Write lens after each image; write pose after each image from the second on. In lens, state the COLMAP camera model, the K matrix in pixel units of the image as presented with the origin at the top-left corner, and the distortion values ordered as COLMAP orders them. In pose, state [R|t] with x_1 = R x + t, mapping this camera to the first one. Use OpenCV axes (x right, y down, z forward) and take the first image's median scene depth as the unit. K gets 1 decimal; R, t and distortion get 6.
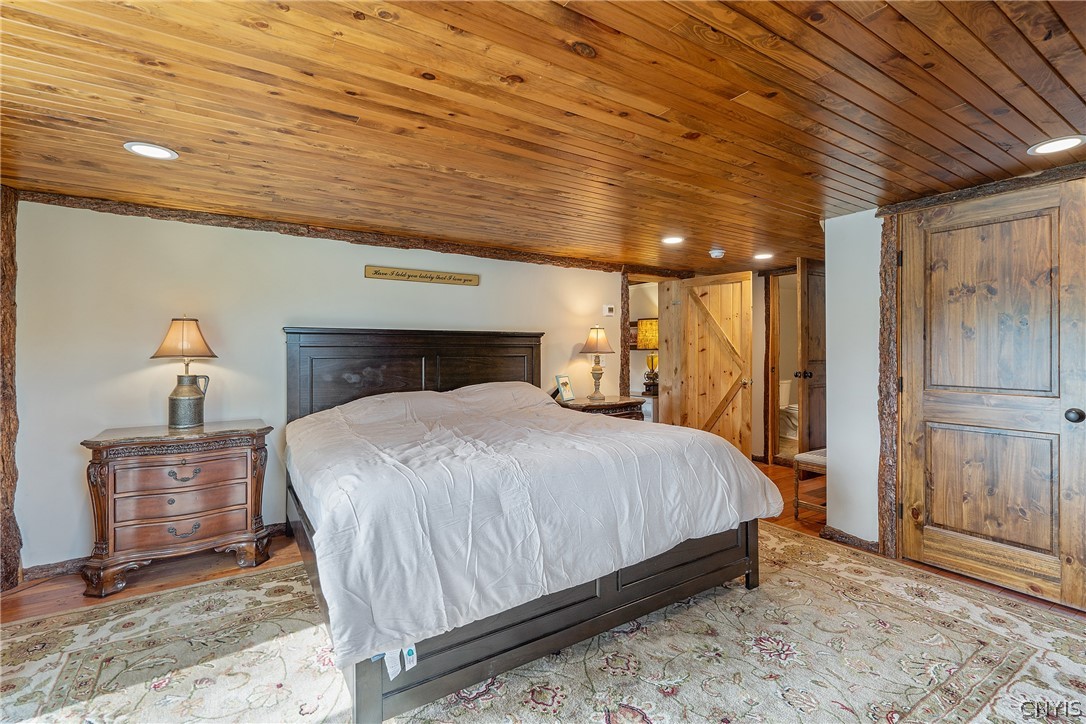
lens RADIAL K [[494.6, 0, 539.9], [0, 494.6, 354.5], [0, 0, 1]] dist [-0.006133, 0.001358]
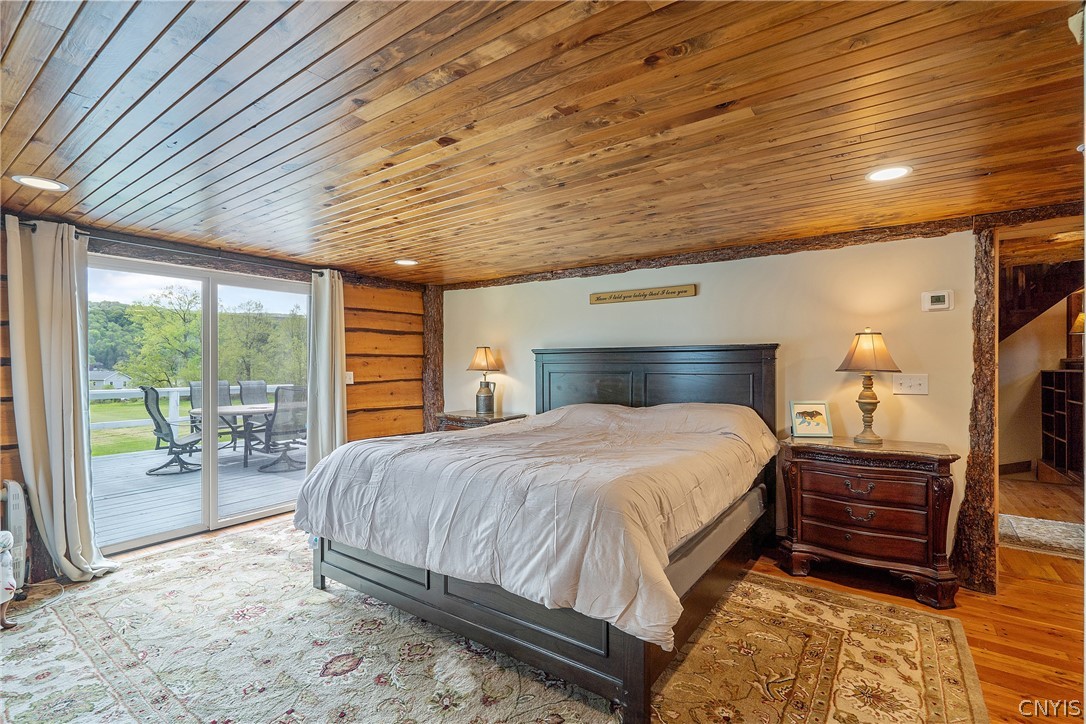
lens RADIAL K [[494.6, 0, 538.0], [0, 494.6, 365.2], [0, 0, 1]] dist [-0.006133, 0.001358]
pose [[0.369138, 0.000161, -0.929375, 0.692869], [-0.009613, 0.999947, -0.003645, -0.005724], [0.929325, 0.010279, 0.369120, 0.451043]]
